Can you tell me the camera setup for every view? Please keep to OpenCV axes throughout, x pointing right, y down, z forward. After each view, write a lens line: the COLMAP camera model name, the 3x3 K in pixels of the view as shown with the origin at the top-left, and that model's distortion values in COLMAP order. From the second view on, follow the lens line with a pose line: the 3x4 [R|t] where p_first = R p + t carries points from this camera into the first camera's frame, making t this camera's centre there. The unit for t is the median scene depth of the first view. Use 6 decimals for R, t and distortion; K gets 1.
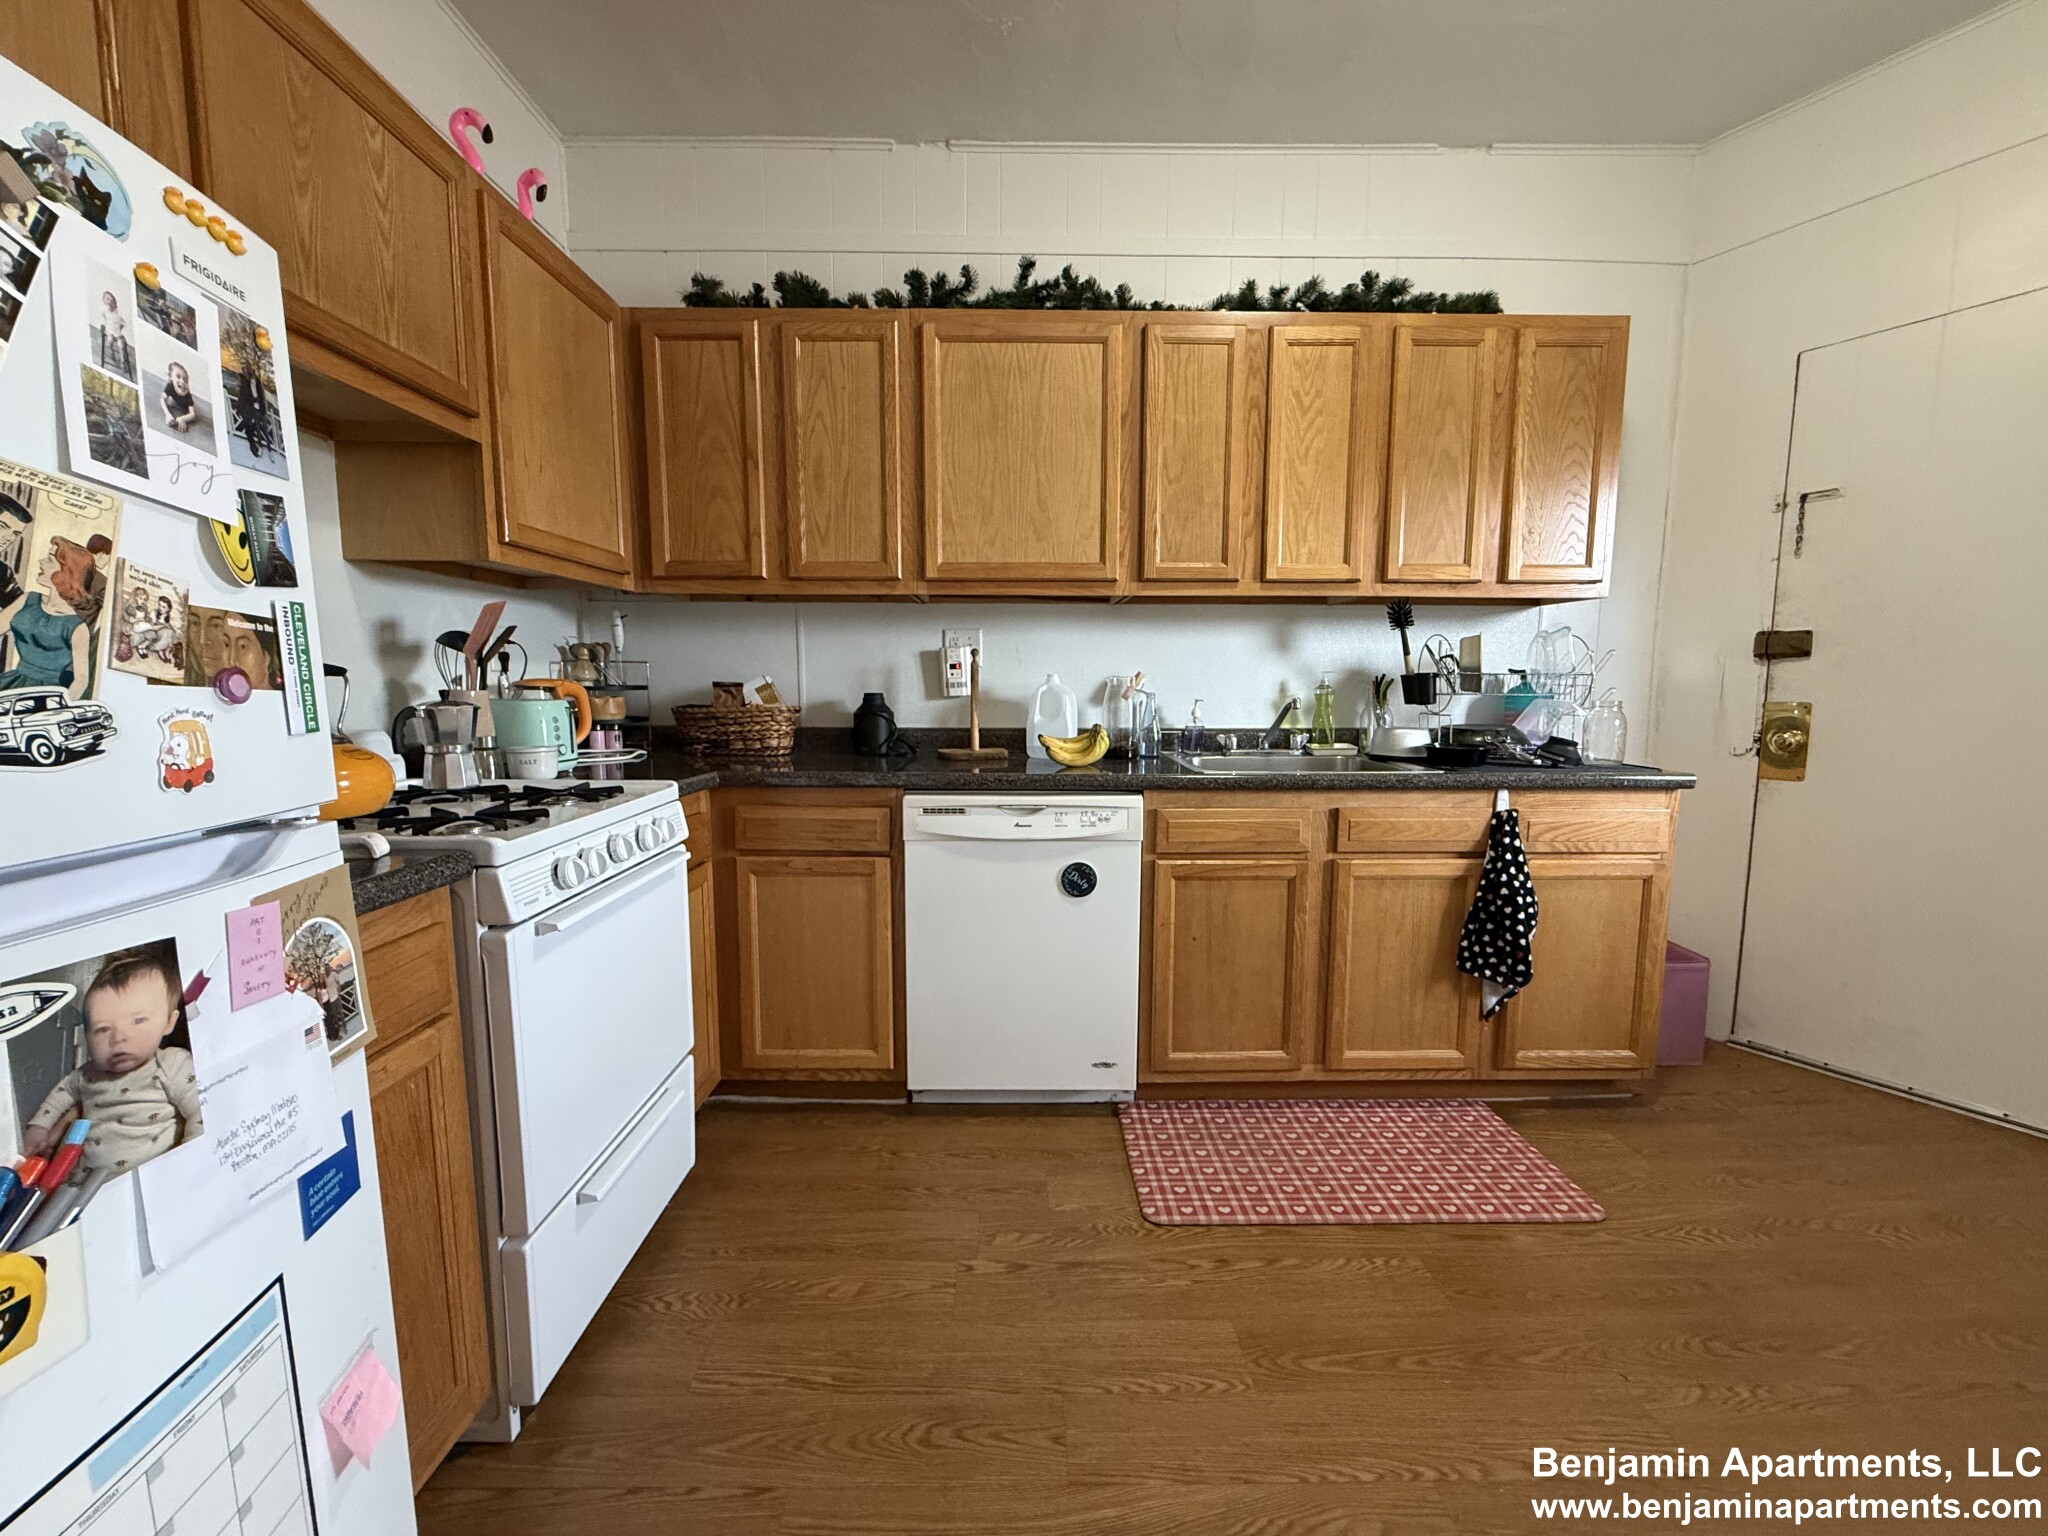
lens RADIAL K [[818.7, 0, 1015.7], [0, 818.7, 765.6], [0, 0, 1]] dist [-0.000368, -0.000481]
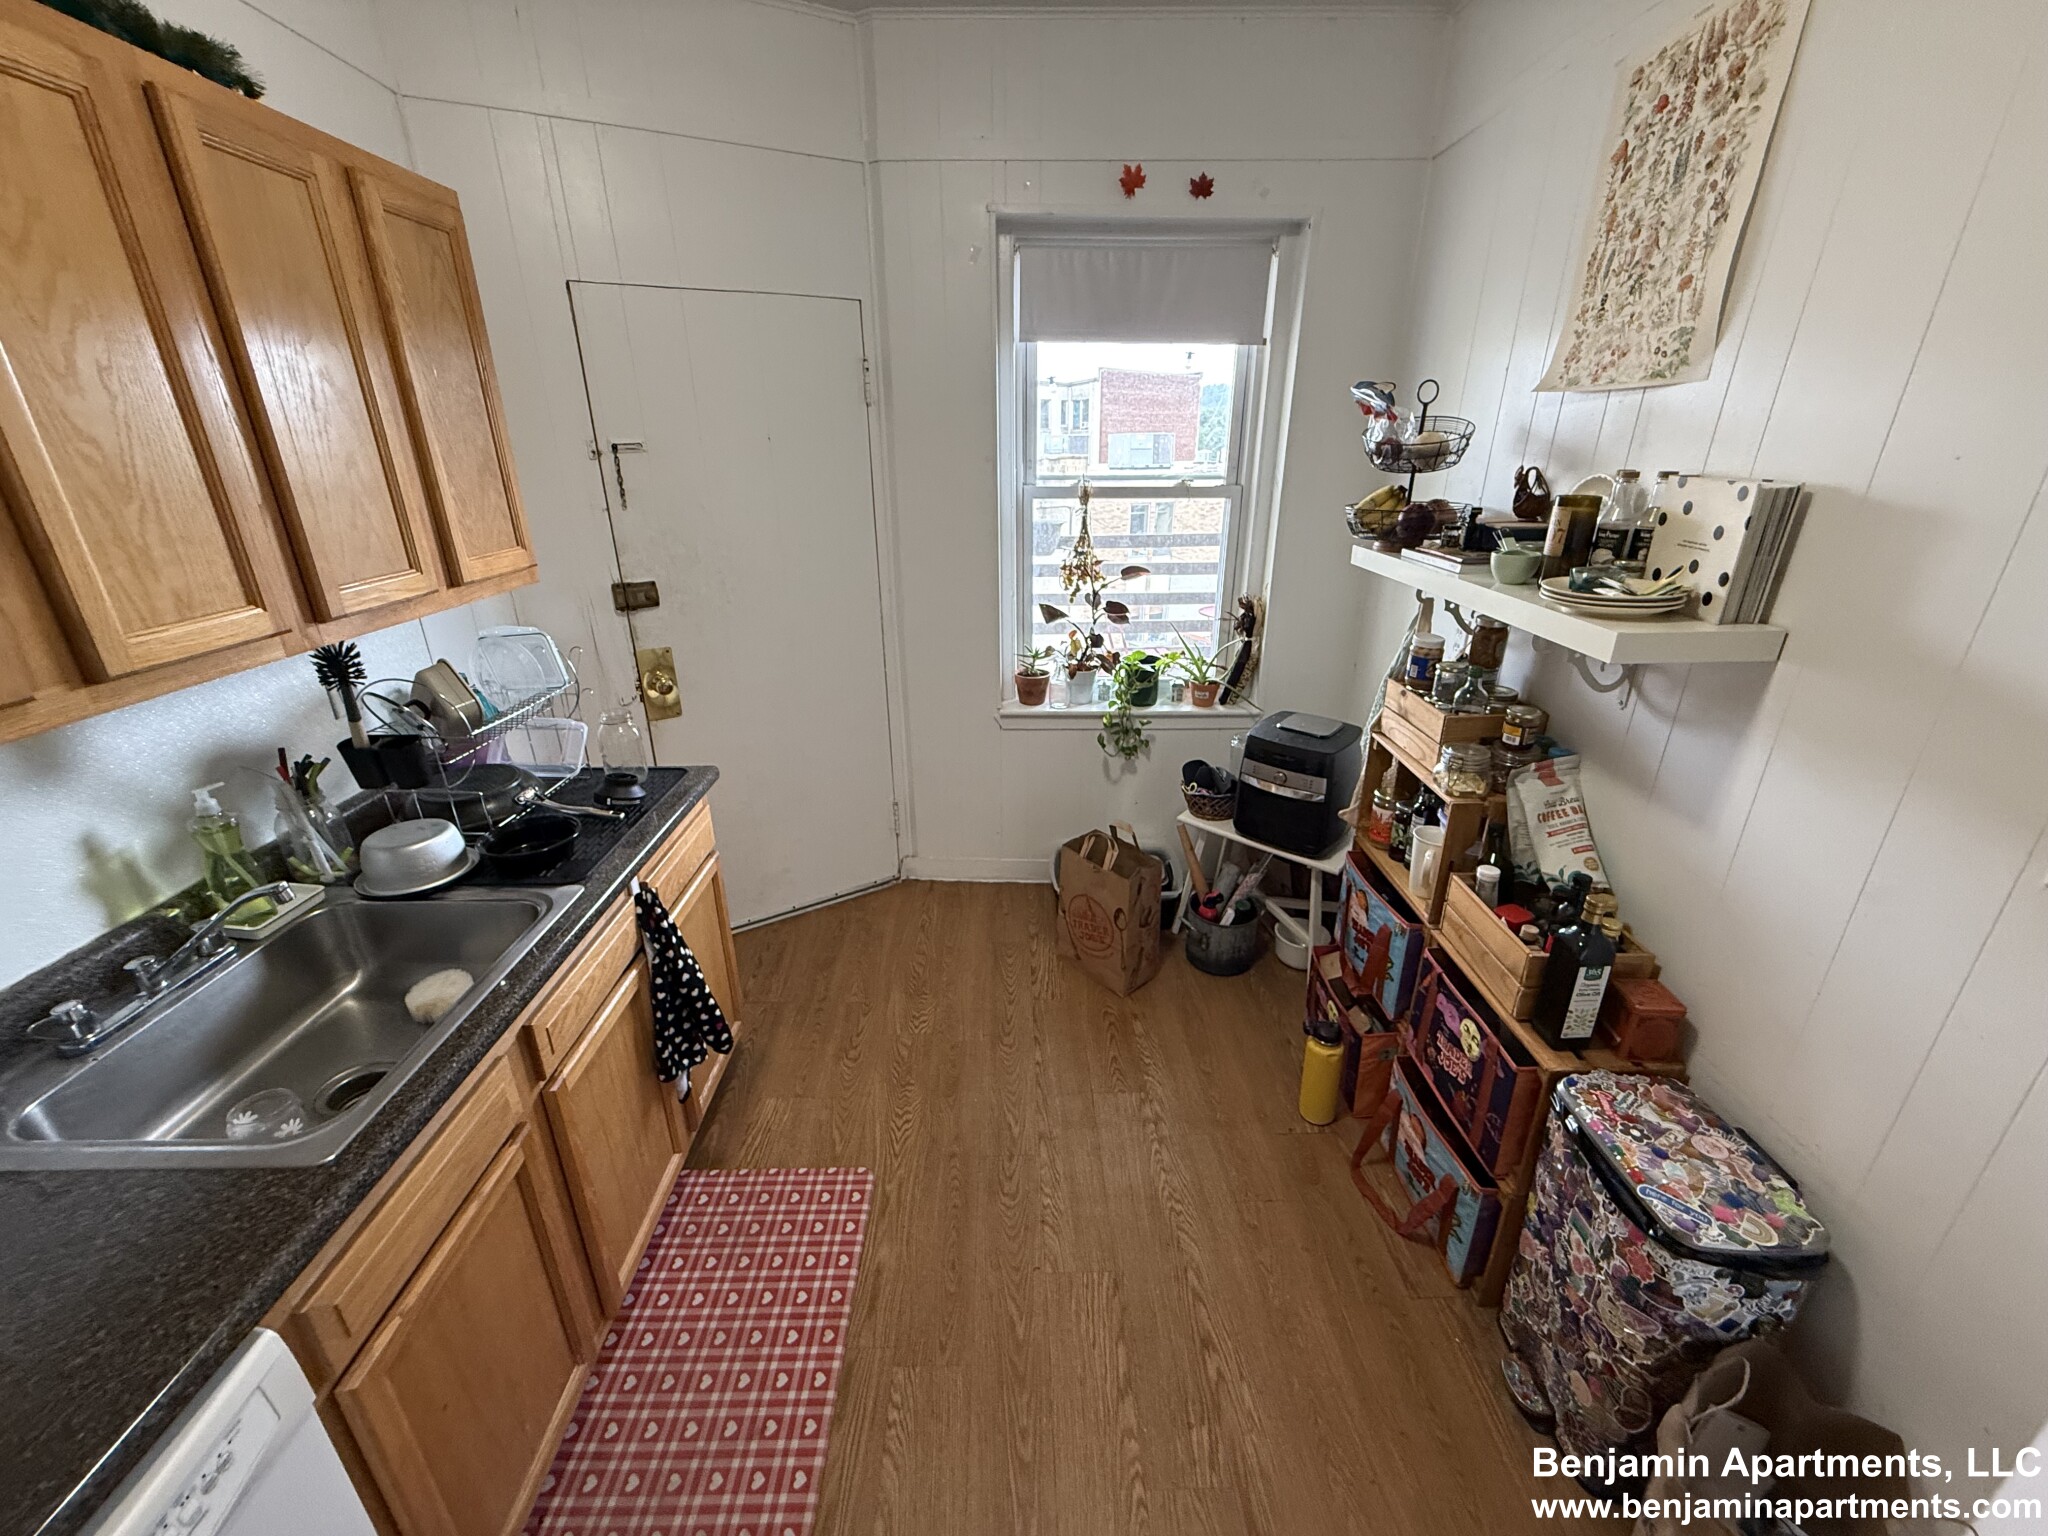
lens RADIAL K [[818.7, 0, 1021.5], [0, 818.7, 763.9], [0, 0, 1]] dist [-0.000368, -0.000481]
pose [[-0.010610, -0.374053, 0.927347, -0.119500], [0.108755, 0.921466, 0.372925, -0.331197], [-0.994012, 0.104811, 0.030903, 0.591539]]
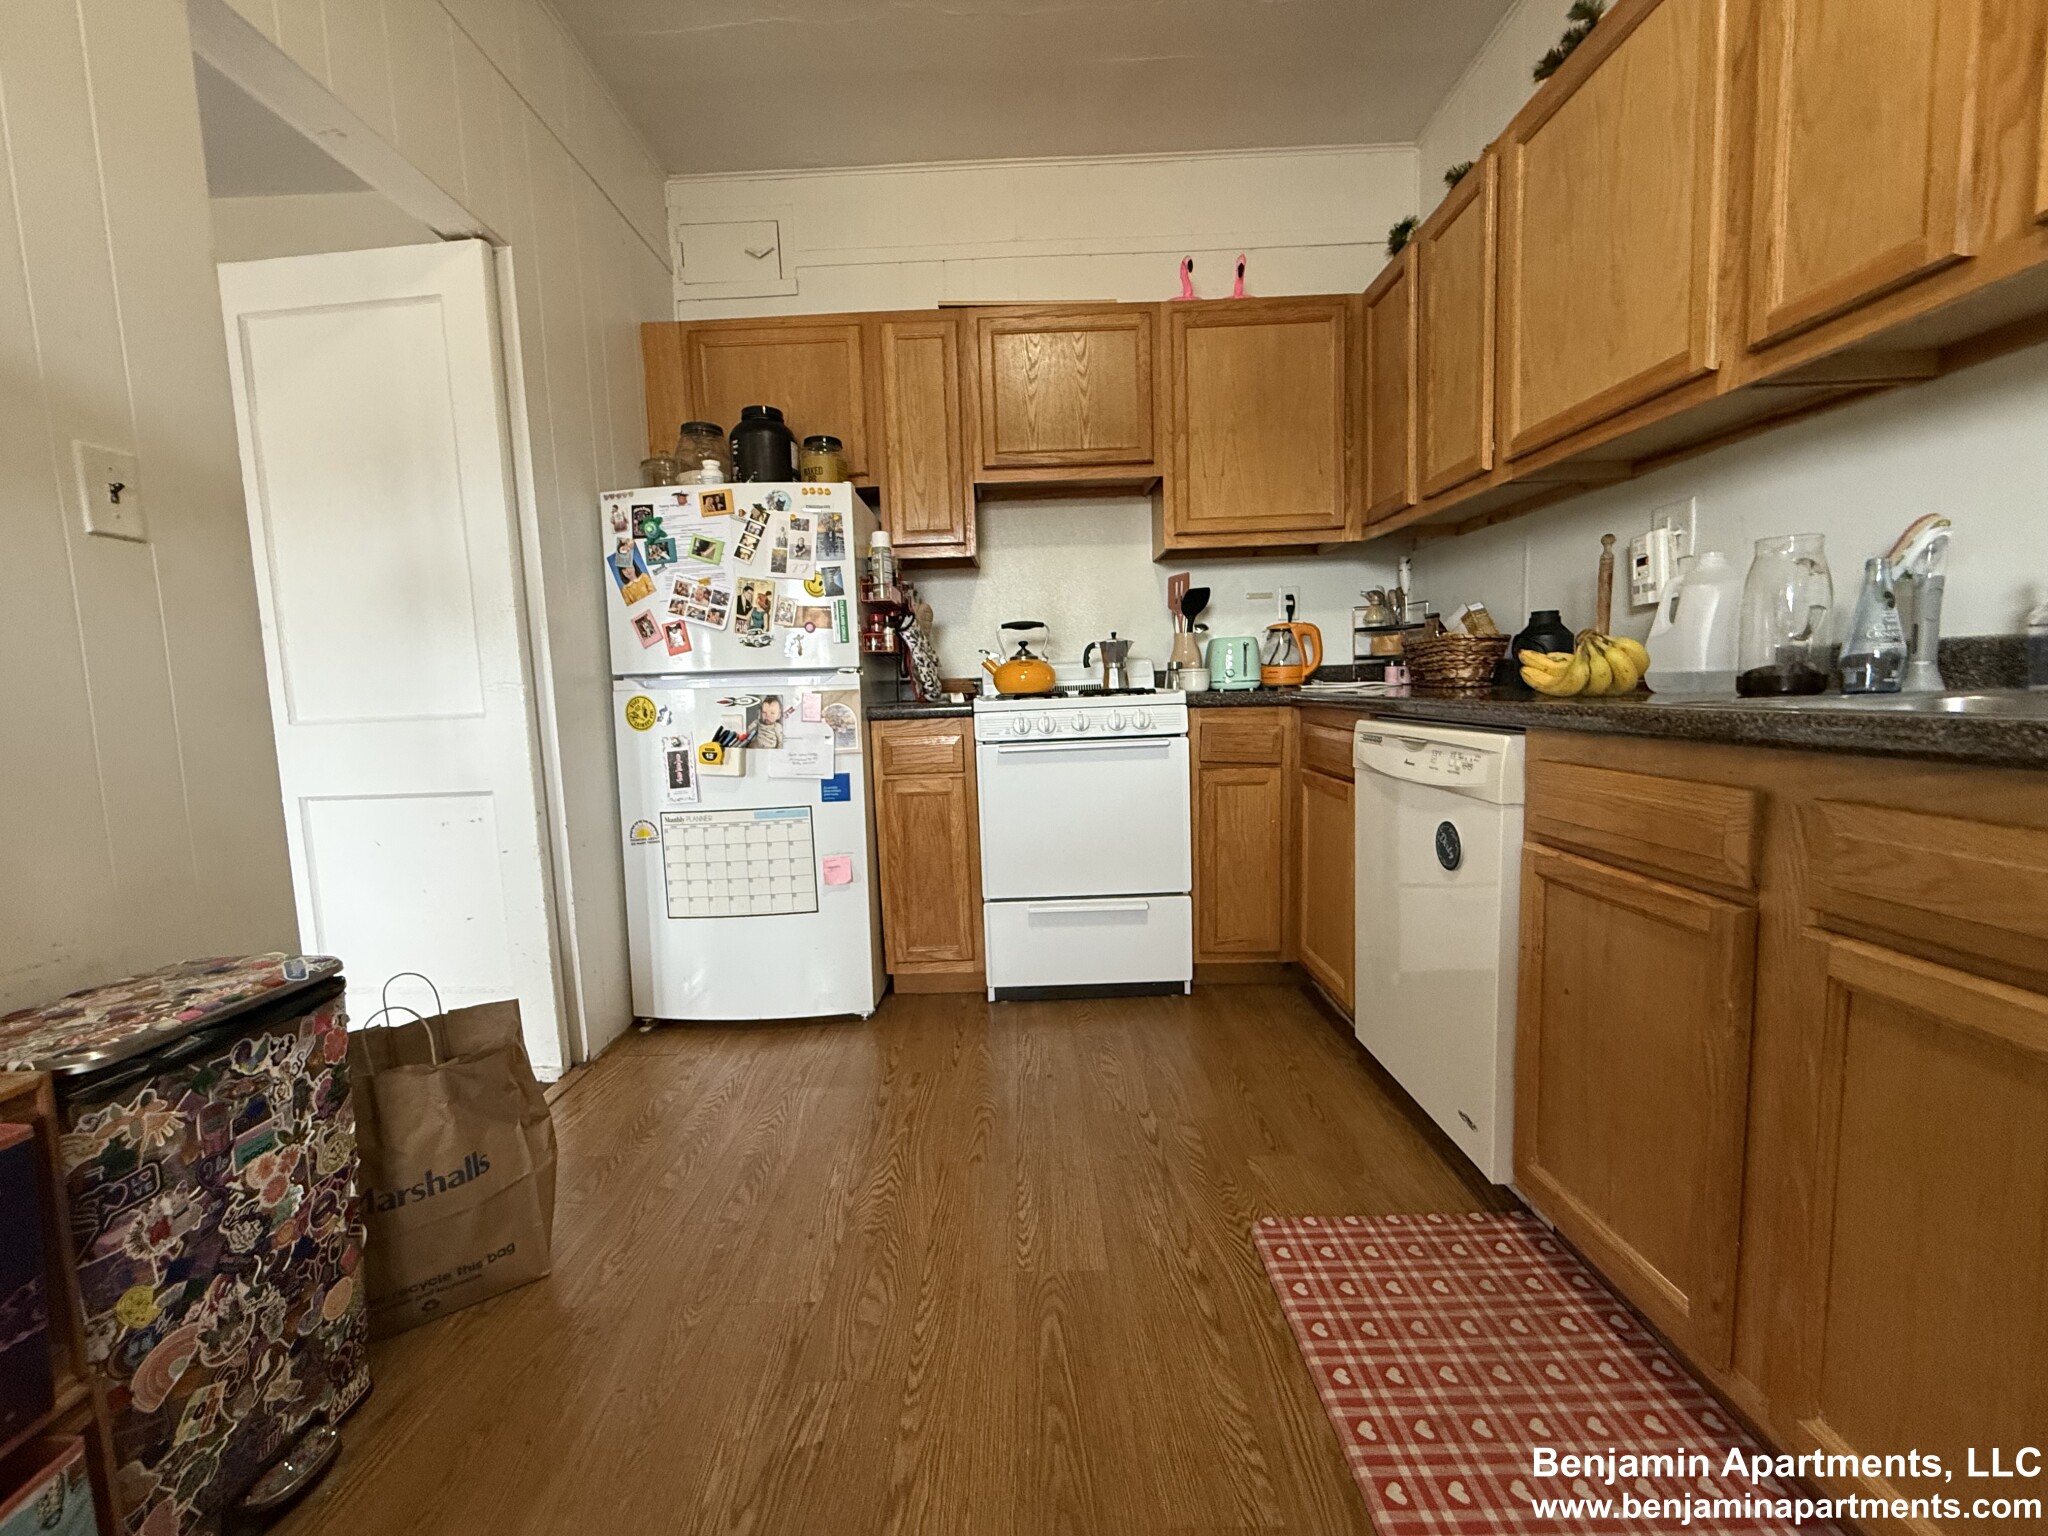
lens RADIAL K [[818.7, 0, 1020.9], [0, 818.7, 765.3], [0, 0, 1]] dist [-0.000368, -0.000481]
pose [[-0.009334, 0.097827, -0.995160, 0.807673], [-0.071387, 0.992599, 0.098245, 0.024241], [0.997405, 0.071958, -0.002282, 0.622706]]
